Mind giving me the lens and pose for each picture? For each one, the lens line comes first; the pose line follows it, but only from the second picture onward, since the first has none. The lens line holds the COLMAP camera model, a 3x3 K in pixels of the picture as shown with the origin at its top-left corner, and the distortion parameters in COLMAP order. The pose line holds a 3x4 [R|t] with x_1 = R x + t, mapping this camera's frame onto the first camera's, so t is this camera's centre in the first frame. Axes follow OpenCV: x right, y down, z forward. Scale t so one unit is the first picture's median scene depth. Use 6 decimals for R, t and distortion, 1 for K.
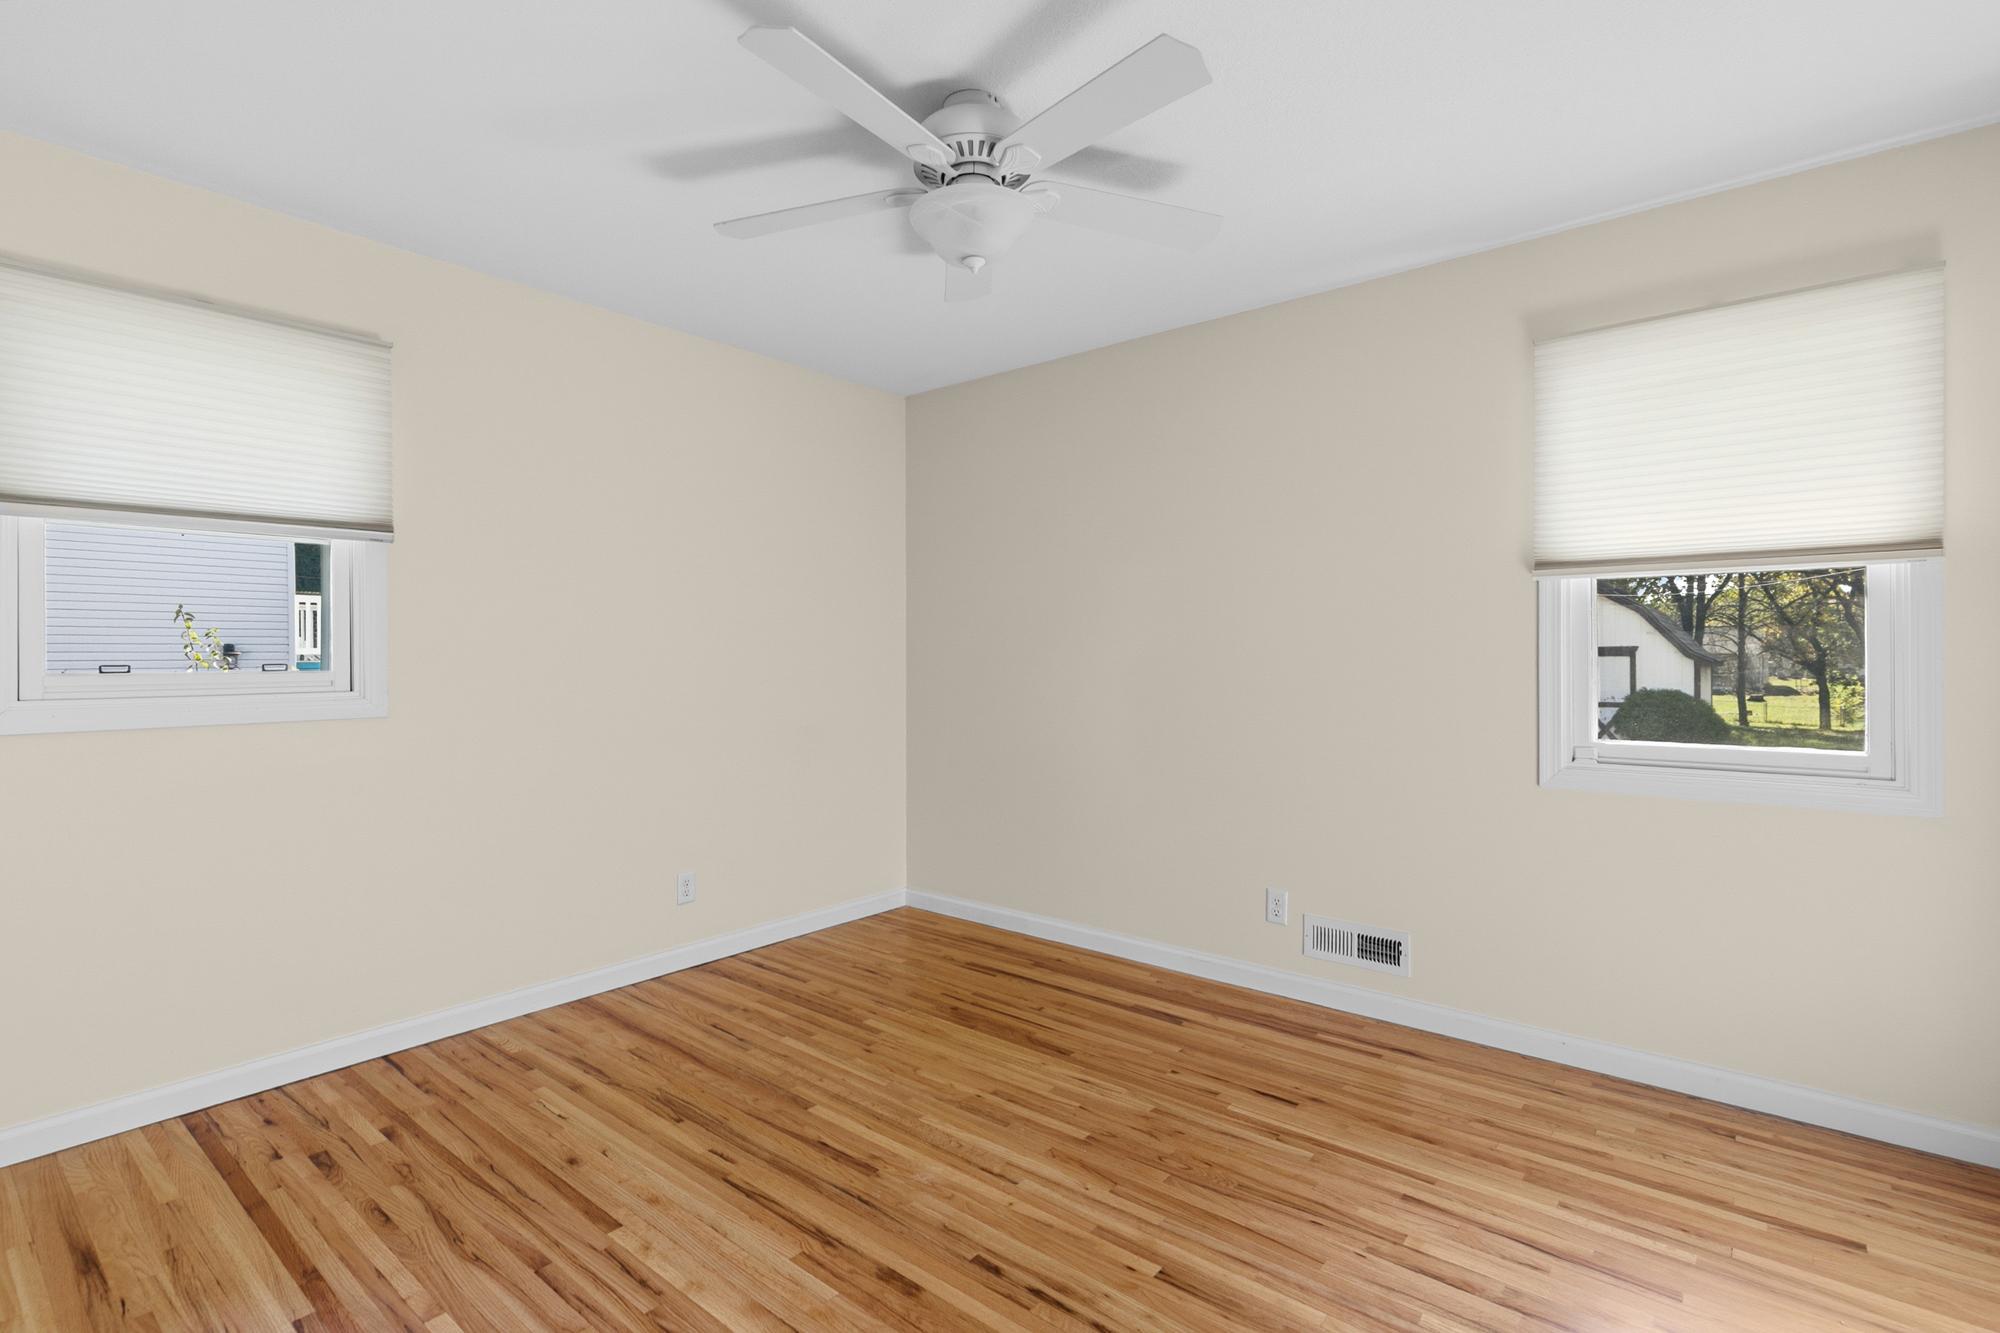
lens RADIAL K [[921.1, 0, 985.7], [0, 921.1, 661.6], [0, 0, 1]] dist [0.008023, -0.000825]
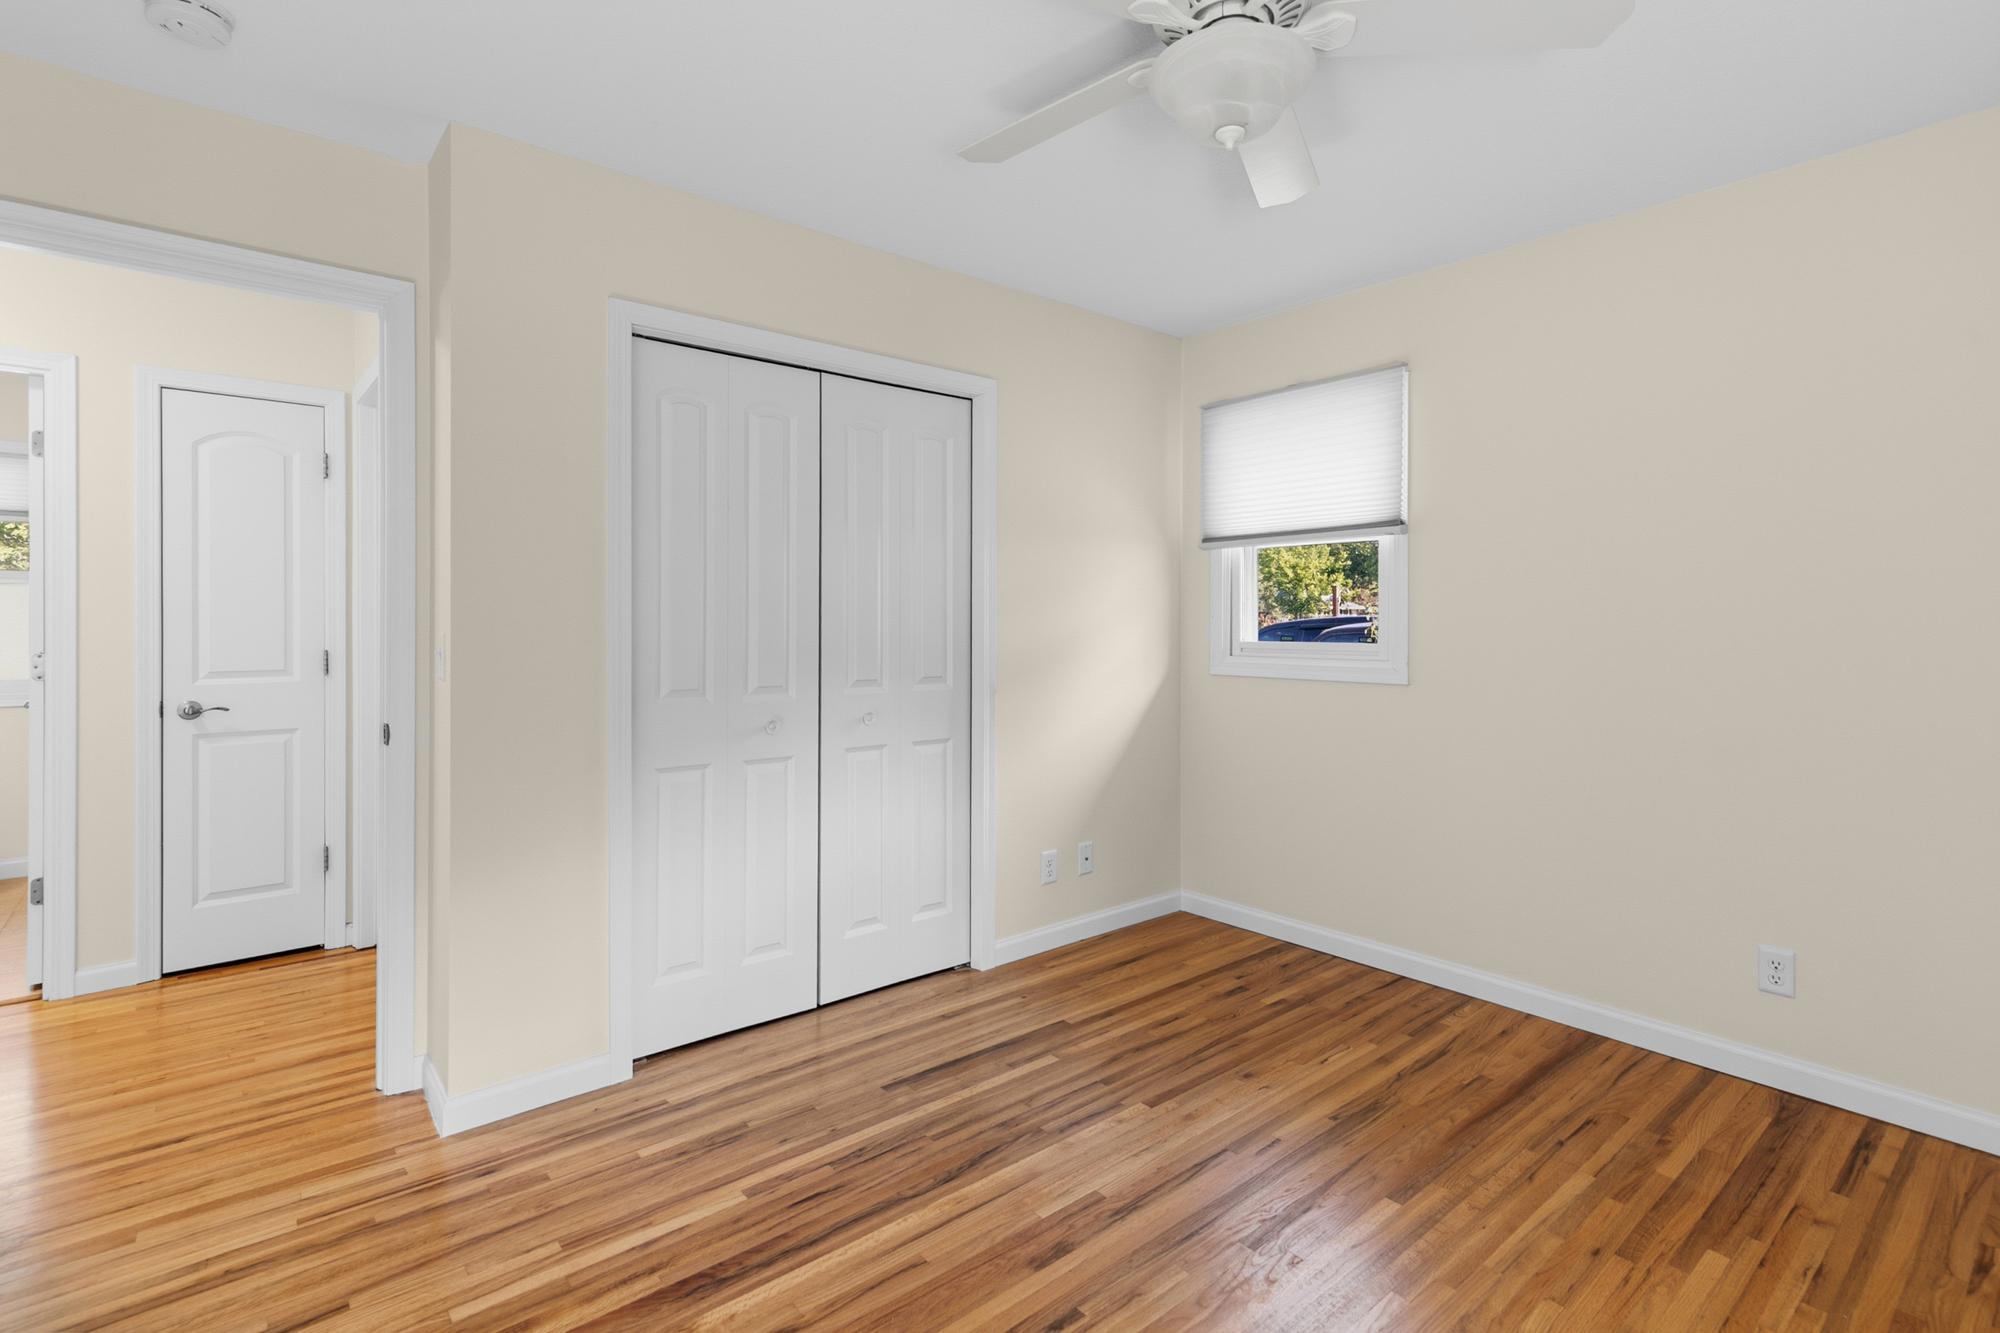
lens RADIAL K [[996.3, 0, 990.3], [0, 996.3, 646.0], [0, 0, 1]] dist [0.002689, 0.000147]
pose [[-0.190490, 0.026409, -0.981334, 0.616093], [-0.011613, 0.999508, 0.029153, 0.000974], [0.981620, 0.016950, -0.190089, 0.745994]]
